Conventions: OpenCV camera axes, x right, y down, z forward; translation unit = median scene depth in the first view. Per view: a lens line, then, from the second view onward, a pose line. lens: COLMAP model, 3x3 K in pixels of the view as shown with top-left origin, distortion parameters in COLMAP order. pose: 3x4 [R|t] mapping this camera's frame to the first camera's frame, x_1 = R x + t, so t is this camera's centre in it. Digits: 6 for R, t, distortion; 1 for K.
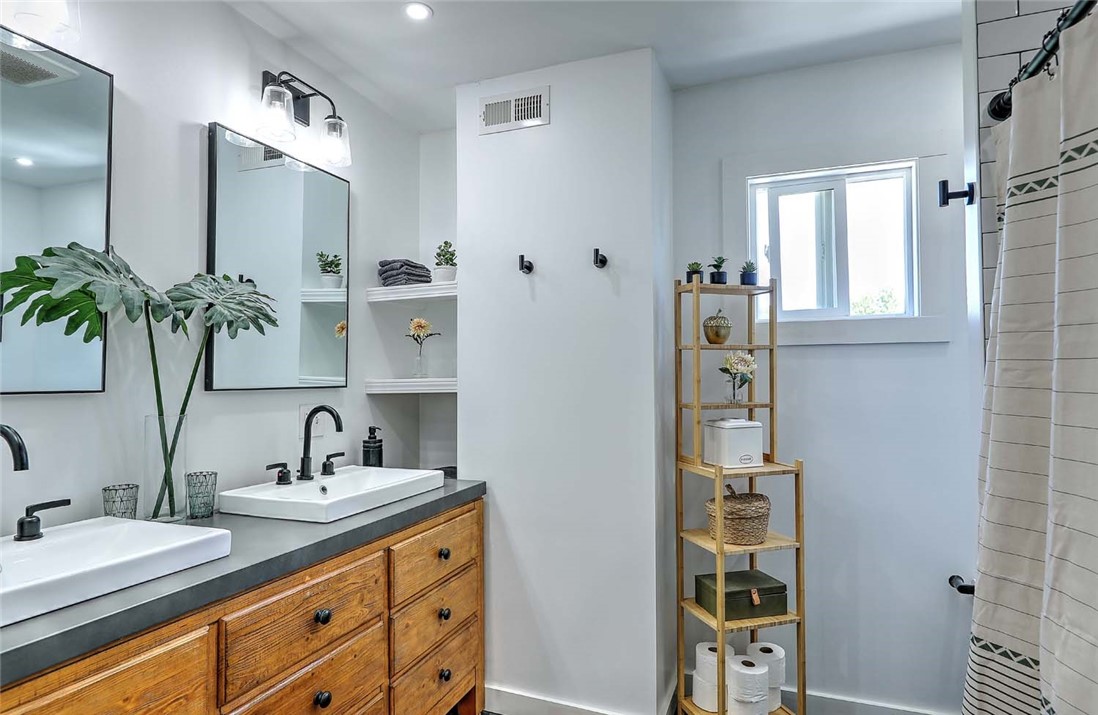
lens RADIAL K [[616.0, 0, 544.4], [0, 616.0, 356.9], [0, 0, 1]] dist [-0.008148, -0.000714]
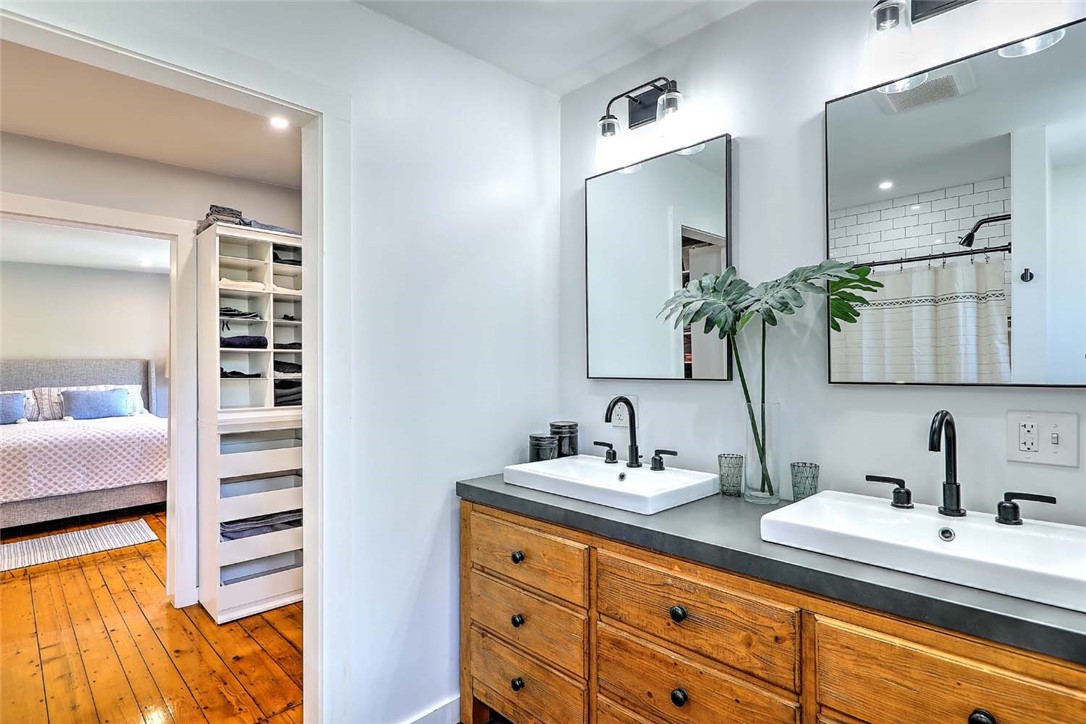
lens RADIAL K [[536.3, 0, 536.0], [0, 536.3, 364.9], [0, 0, 1]] dist [0.004232, 0.000733]
pose [[-0.390251, 0.007153, -0.920681, 0.525989], [0.036141, 0.999318, -0.007555, 0.019055], [0.919999, -0.036222, -0.390243, 1.141463]]
